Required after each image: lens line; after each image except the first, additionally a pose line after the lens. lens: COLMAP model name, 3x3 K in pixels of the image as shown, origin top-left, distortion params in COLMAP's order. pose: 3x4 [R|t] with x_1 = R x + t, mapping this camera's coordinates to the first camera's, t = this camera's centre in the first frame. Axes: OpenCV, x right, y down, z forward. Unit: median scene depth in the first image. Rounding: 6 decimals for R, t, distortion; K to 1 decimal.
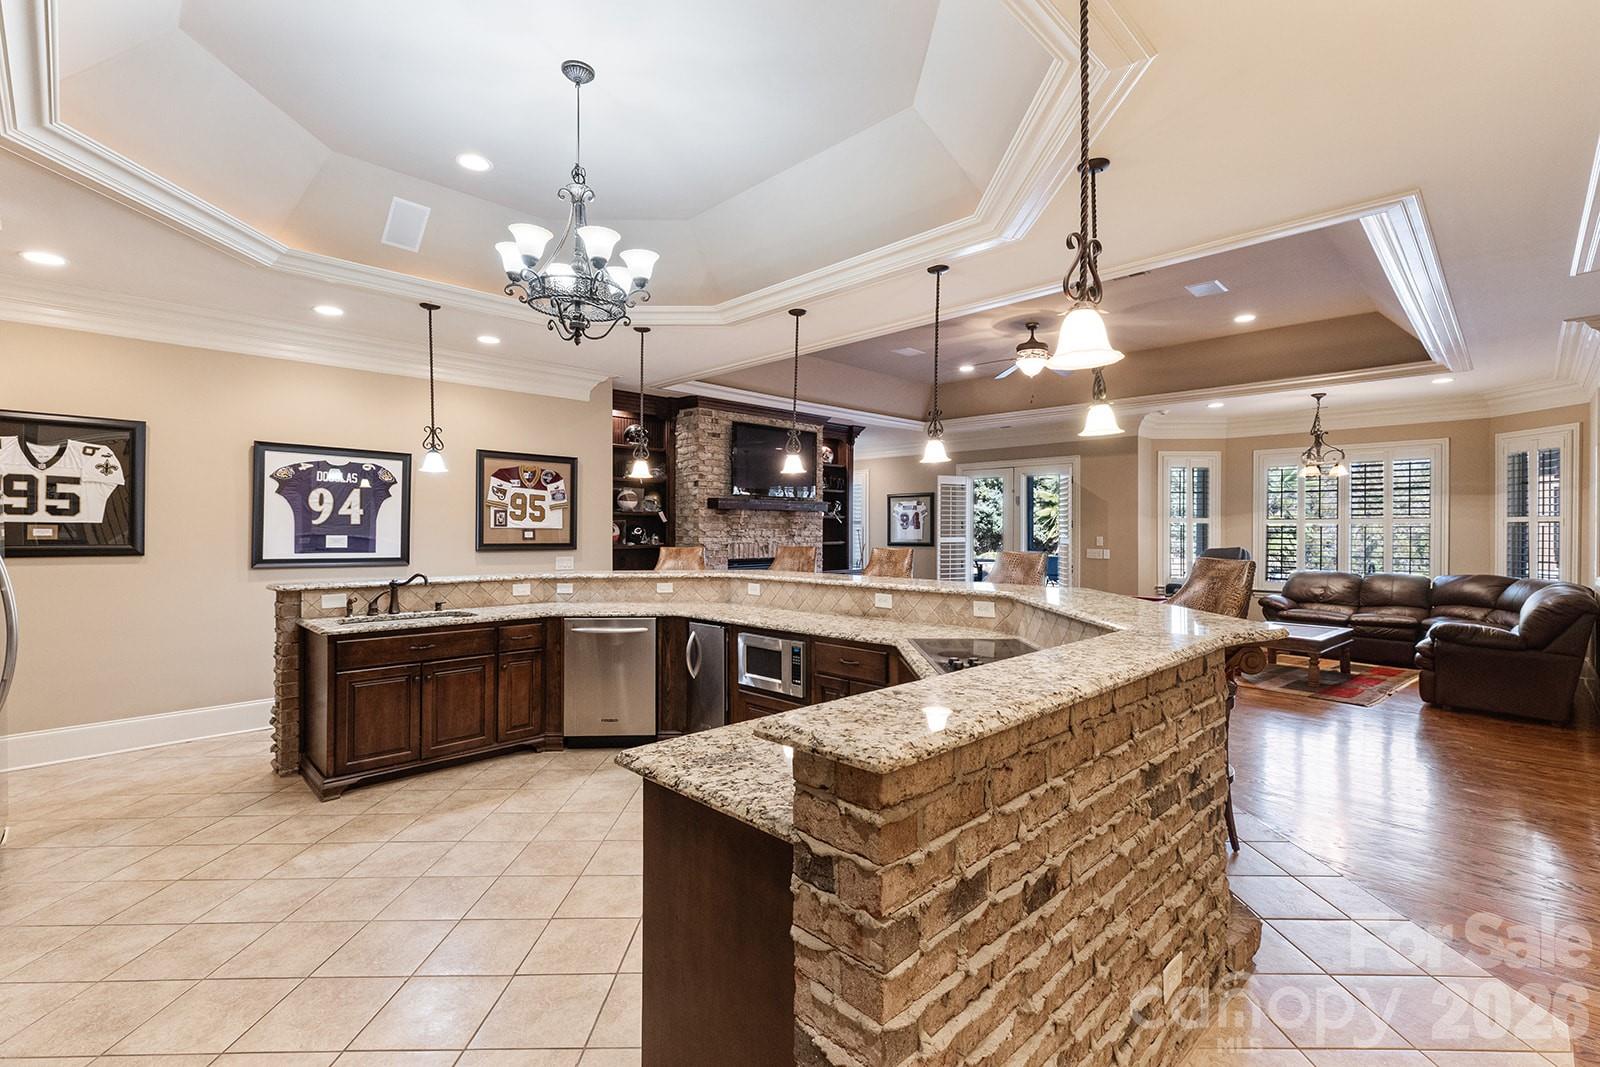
lens RADIAL K [[725.9, 0, 799.4], [0, 725.9, 534.9], [0, 0, 1]] dist [0.000819, -0.000279]
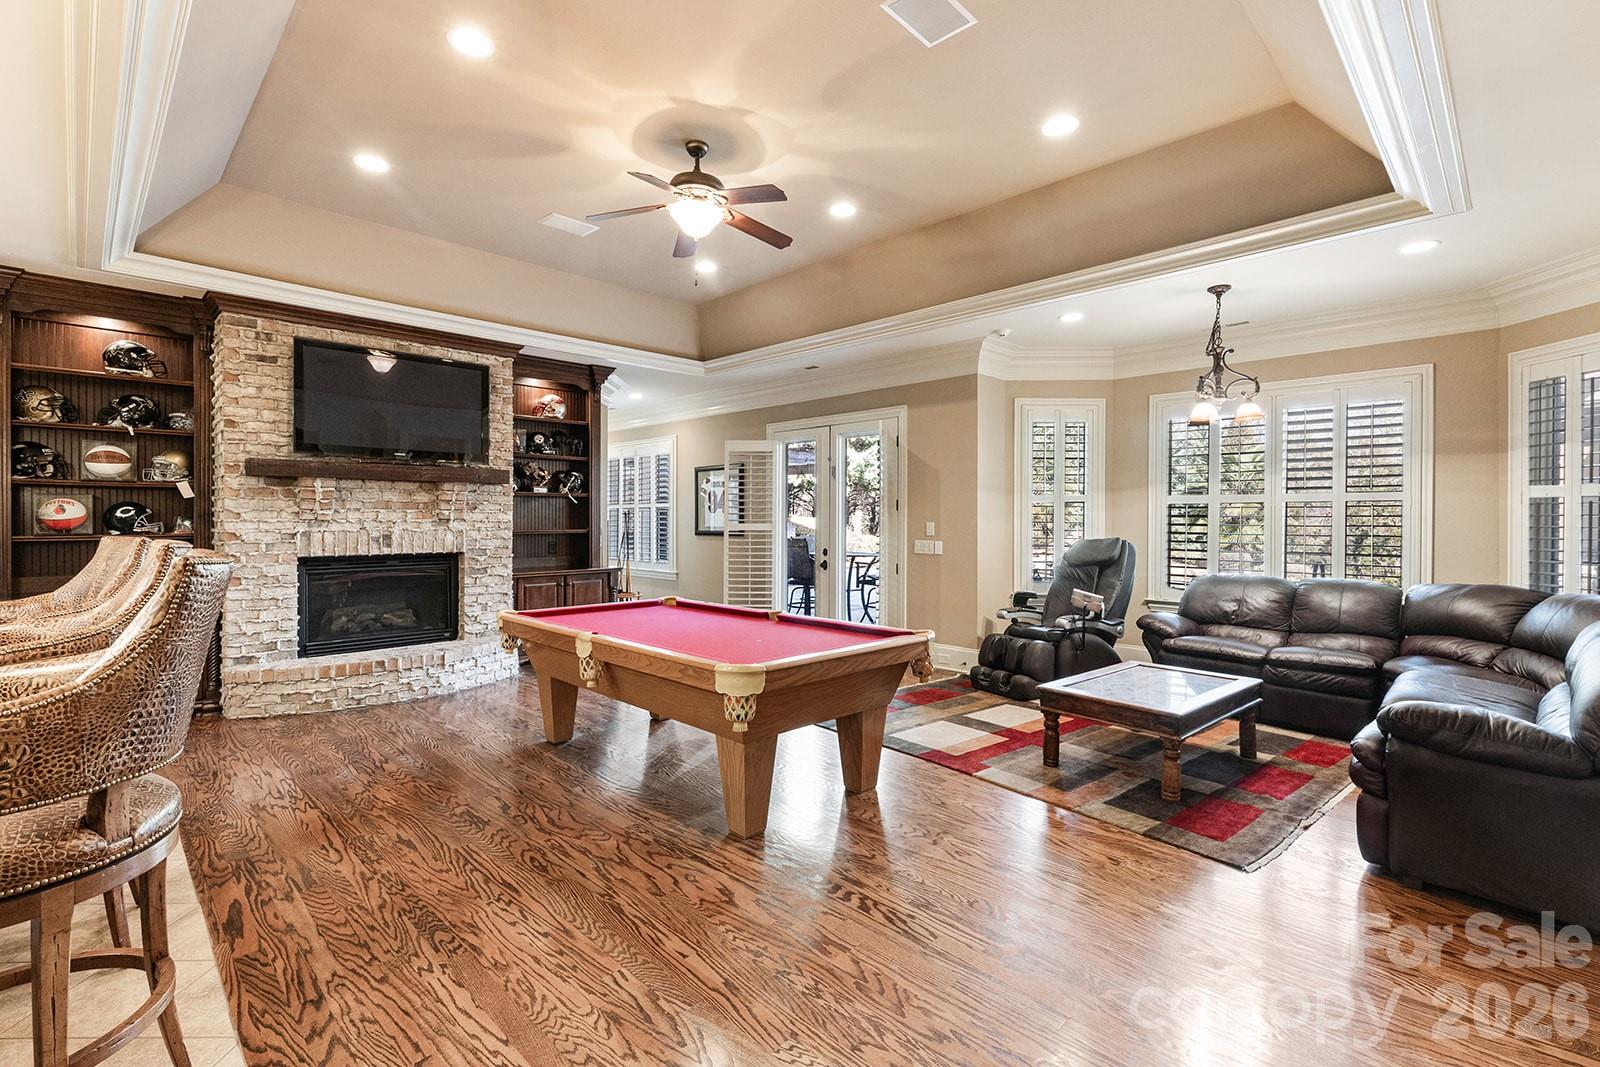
lens RADIAL K [[725.9, 0, 800.7], [0, 725.9, 527.6], [0, 0, 1]] dist [0.000819, -0.000279]
pose [[1.000000, 0.000025, 0.000211, 0.350238], [-0.000026, 0.999990, 0.004437, 0.005381], [-0.000211, -0.004437, 0.999990, 0.375340]]
